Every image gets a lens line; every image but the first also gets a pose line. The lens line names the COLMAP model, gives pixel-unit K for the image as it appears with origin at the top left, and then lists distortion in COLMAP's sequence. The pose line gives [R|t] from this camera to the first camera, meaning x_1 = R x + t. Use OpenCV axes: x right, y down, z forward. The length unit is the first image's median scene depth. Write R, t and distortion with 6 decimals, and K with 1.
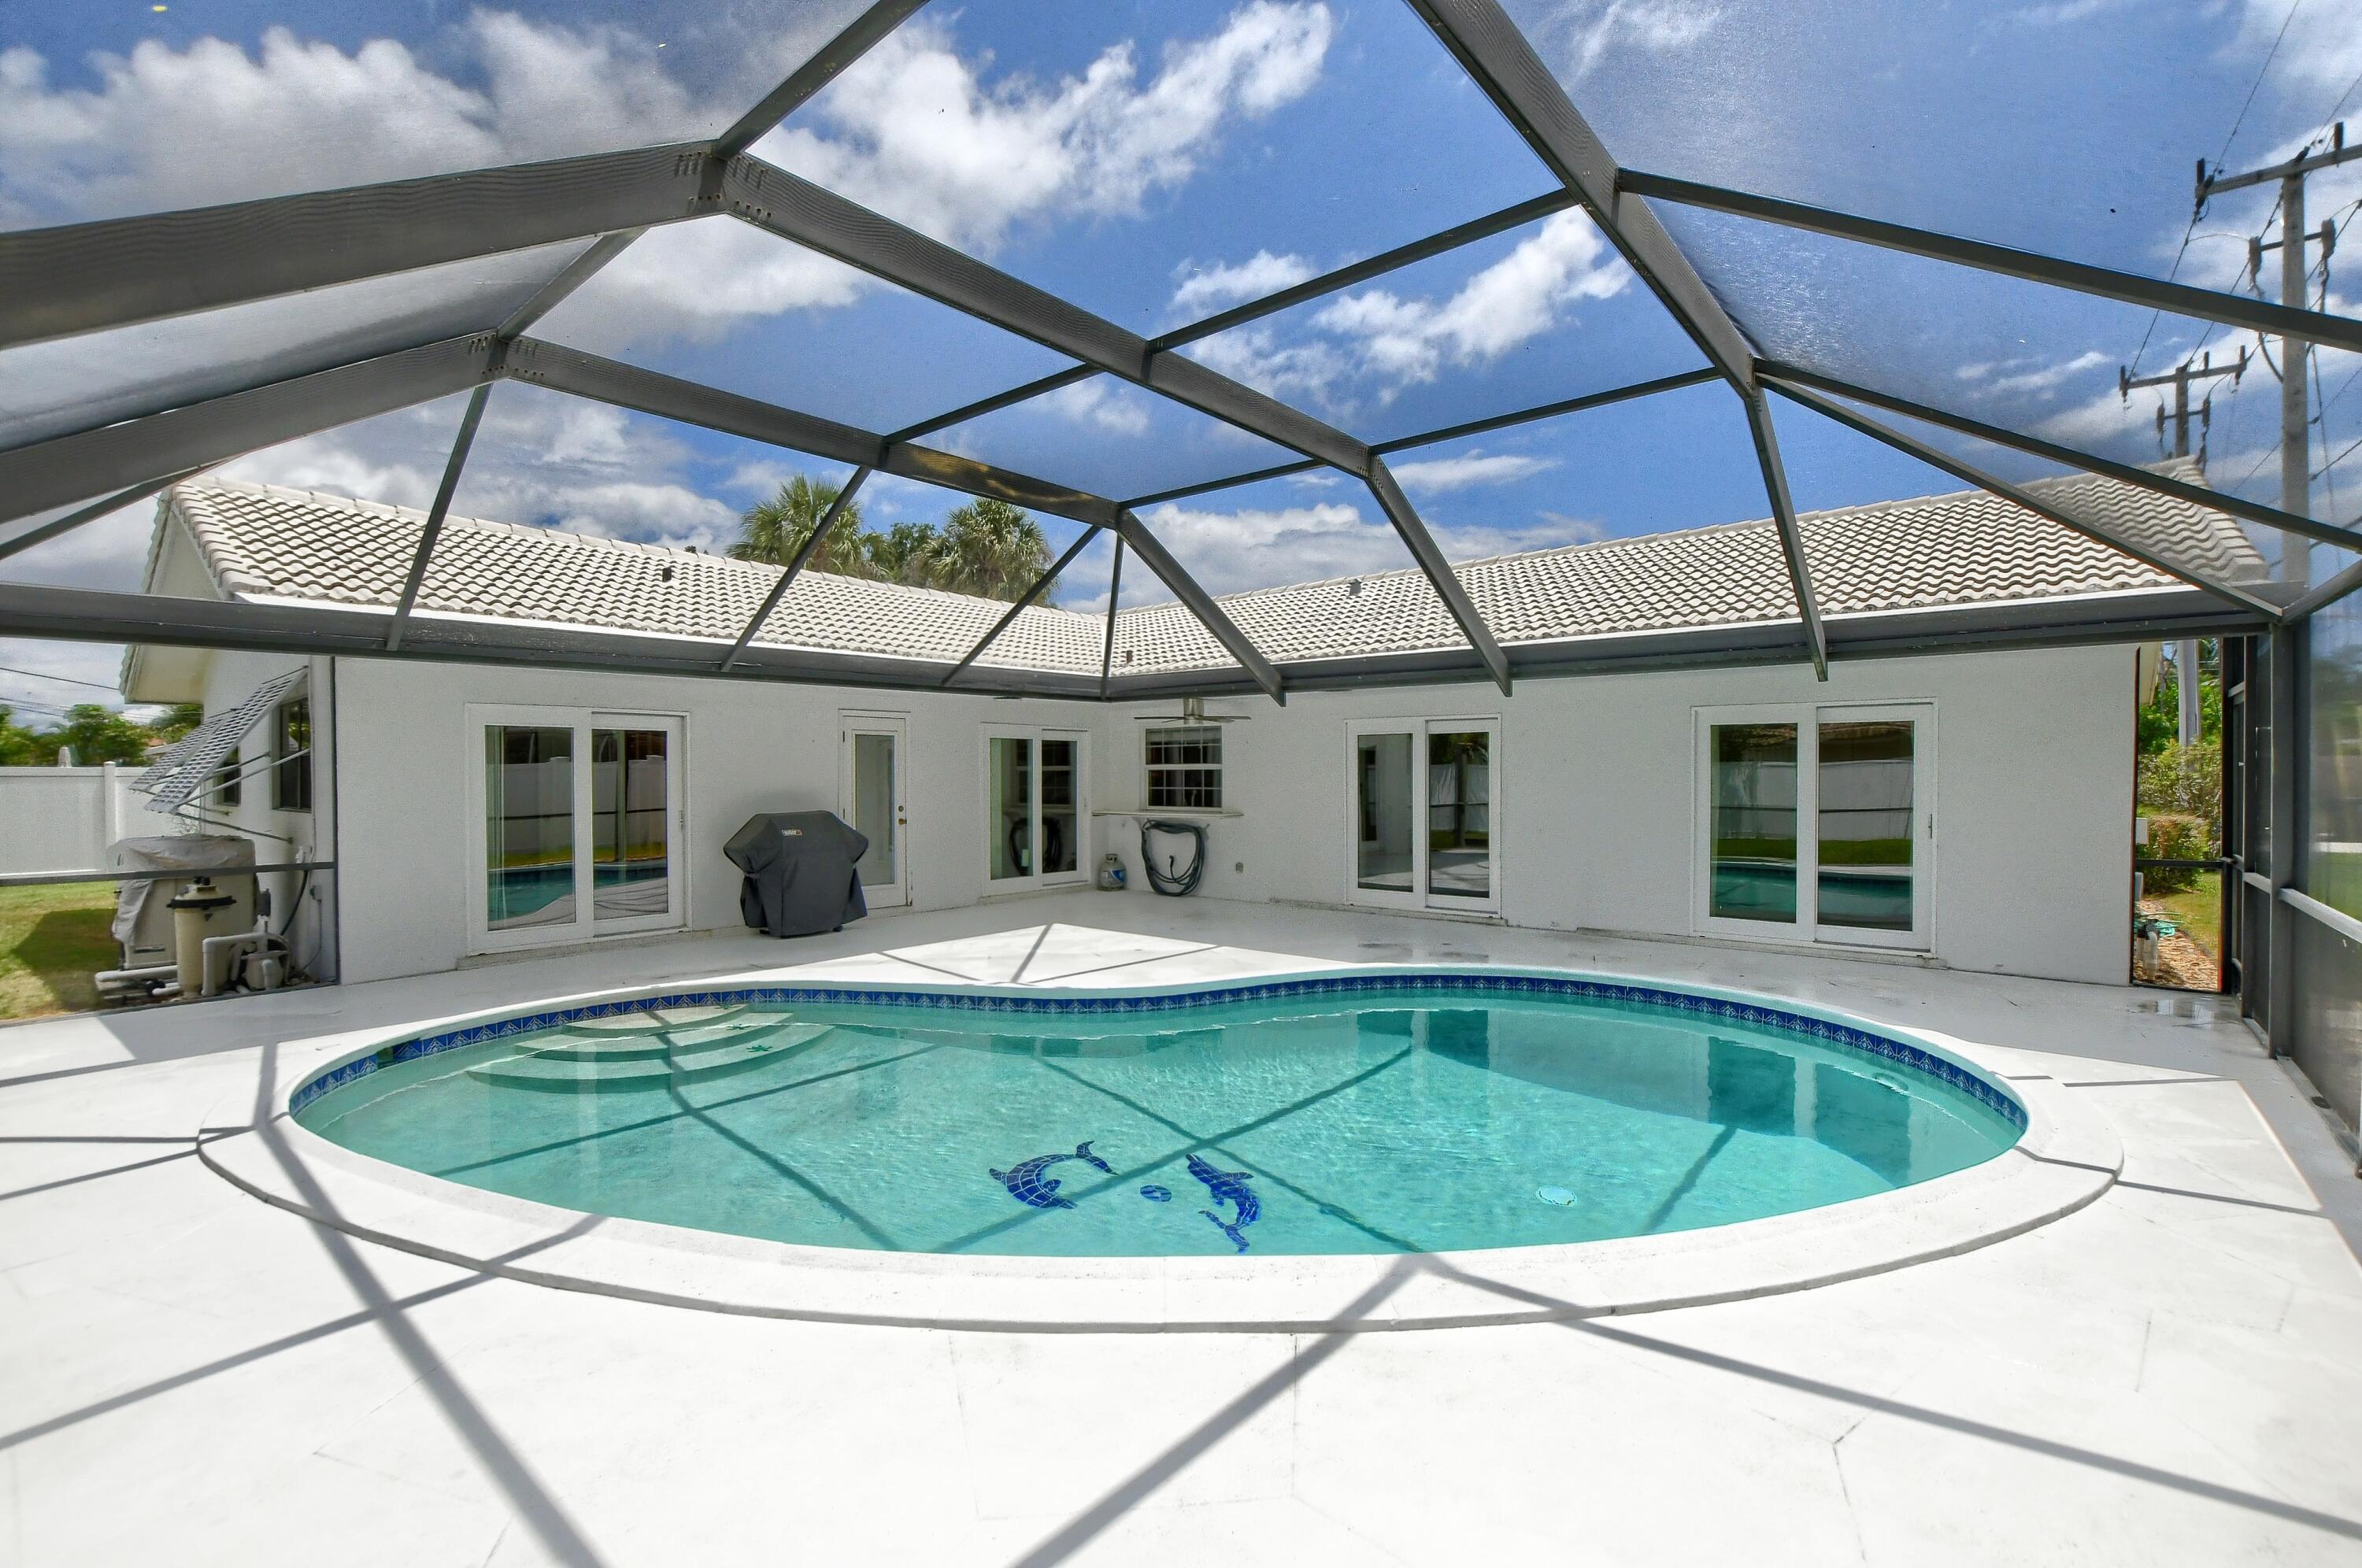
lens RADIAL K [[1038.9, 0, 1176.5], [0, 1038.9, 787.0], [0, 0, 1]] dist [-0.043905, 0.009223]
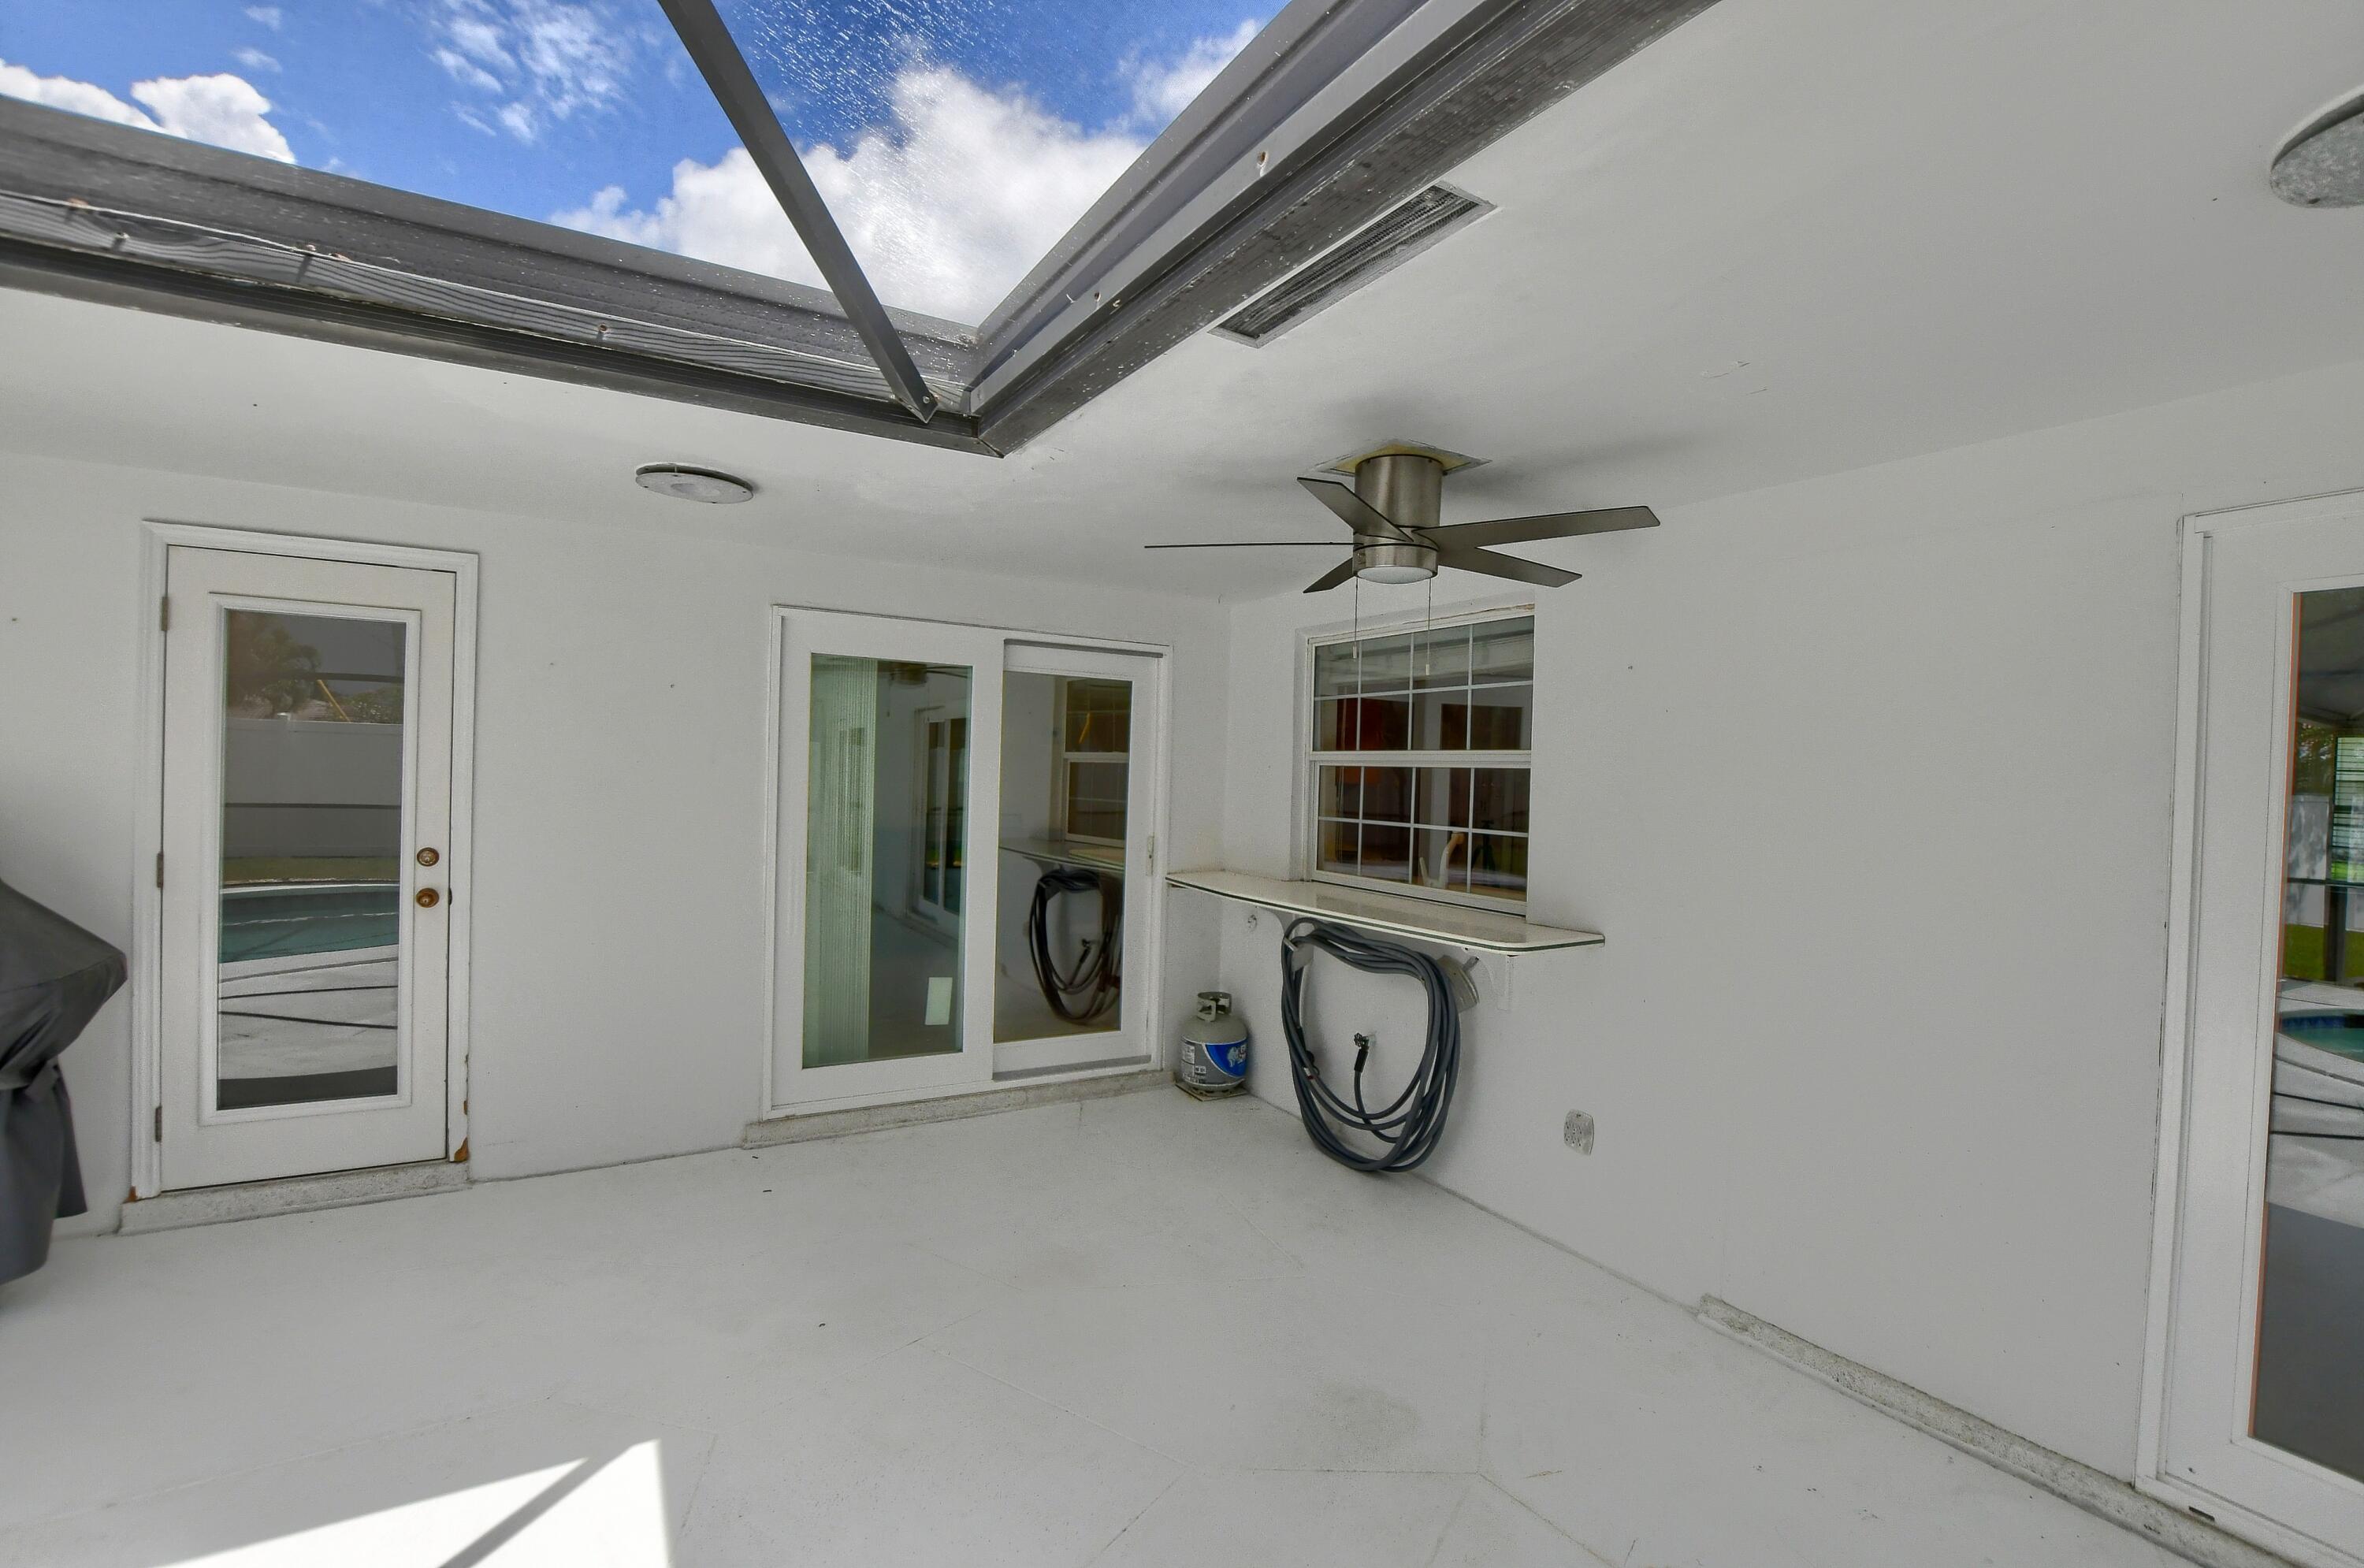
lens RADIAL K [[1047.6, 0, 1183.7], [0, 1047.6, 789.0], [0, 0, 1]] dist [-0.029226, 0.003472]
pose [[0.946245, 0.038707, -0.321126, 0.042931], [-0.039918, 0.999199, 0.002815, -0.008138], [0.320978, 0.010155, 0.947032, 0.665935]]
